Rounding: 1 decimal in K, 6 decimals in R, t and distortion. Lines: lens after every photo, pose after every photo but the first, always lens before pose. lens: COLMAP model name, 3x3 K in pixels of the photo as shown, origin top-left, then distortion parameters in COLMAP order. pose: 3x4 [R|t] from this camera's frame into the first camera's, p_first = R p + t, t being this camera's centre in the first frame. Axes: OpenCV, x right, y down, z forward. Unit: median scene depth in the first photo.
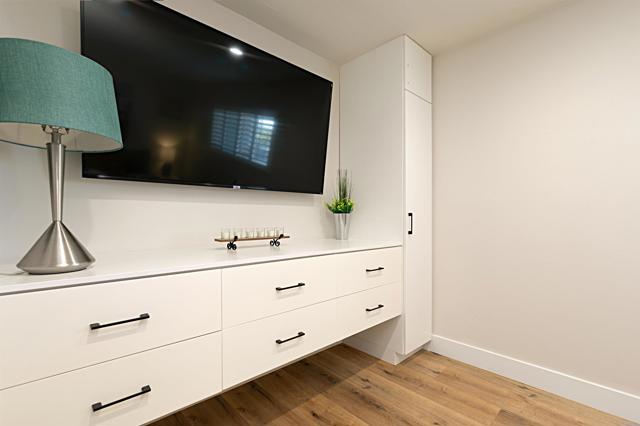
lens RADIAL K [[284.5, 0, 318.1], [0, 284.5, 215.7], [0, 0, 1]] dist [-0.001760, 0.000109]
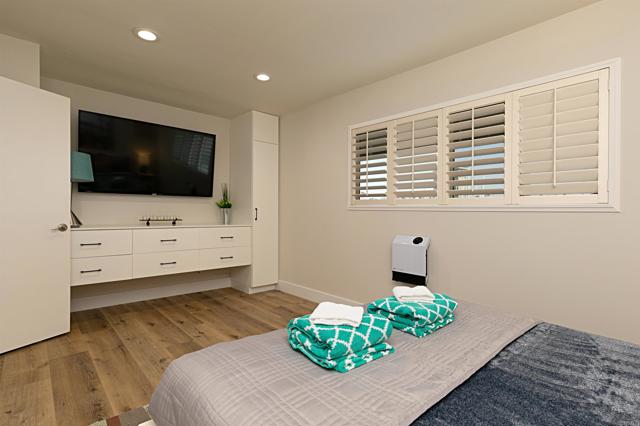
lens RADIAL K [[306.1, 0, 321.6], [0, 306.1, 212.1], [0, 0, 1]] dist [-0.006748, -0.000083]
pose [[0.999688, 0.012334, -0.021700, 0.786969], [-0.012193, 0.999904, 0.006598, -0.004833], [0.021780, -0.006332, 0.999743, -0.940426]]
